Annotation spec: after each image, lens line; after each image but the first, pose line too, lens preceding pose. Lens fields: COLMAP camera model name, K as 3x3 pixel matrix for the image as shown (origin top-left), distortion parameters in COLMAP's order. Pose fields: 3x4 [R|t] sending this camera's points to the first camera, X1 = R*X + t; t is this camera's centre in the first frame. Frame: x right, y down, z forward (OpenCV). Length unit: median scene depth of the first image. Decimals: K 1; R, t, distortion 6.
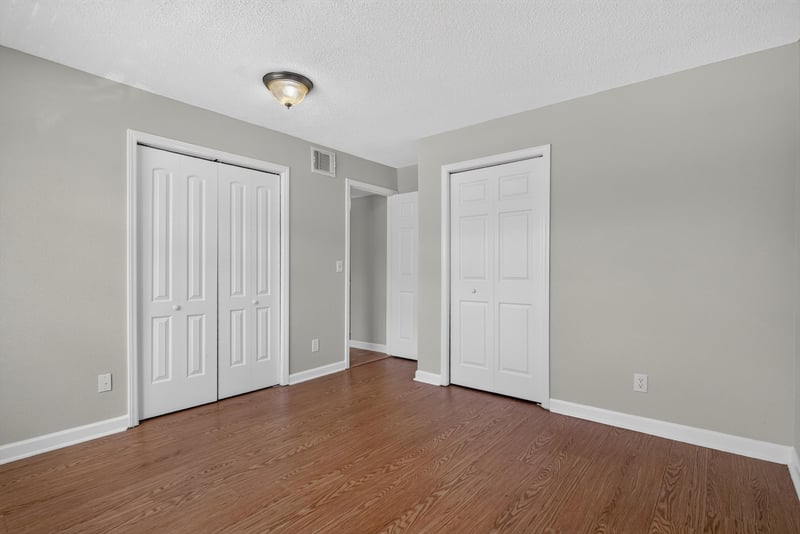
lens RADIAL K [[384.6, 0, 399.9], [0, 384.6, 268.0], [0, 0, 1]] dist [0.001316, 0.000185]
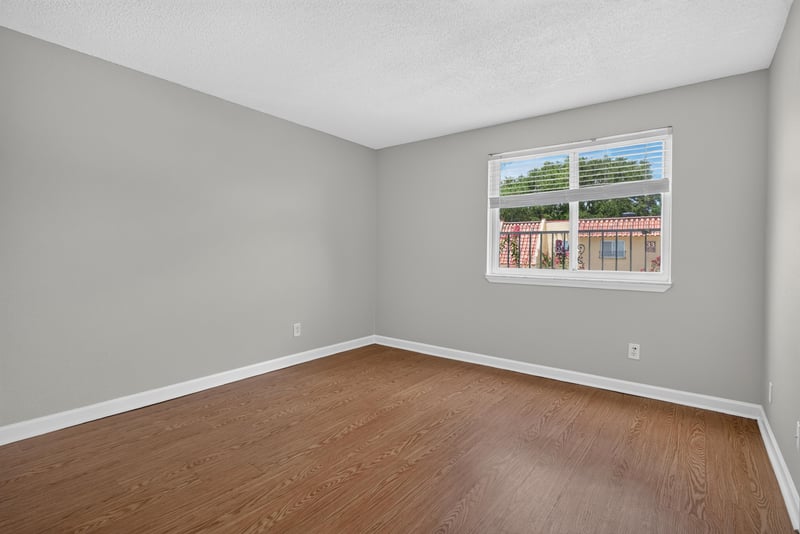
lens RADIAL K [[384.6, 0, 400.8], [0, 384.6, 261.1], [0, 0, 1]] dist [0.001316, 0.000185]
pose [[-0.999699, -0.007885, -0.023231, -0.115818], [-0.008375, 0.999743, 0.021061, 0.000332], [0.023059, 0.021250, -0.999508, 2.068150]]
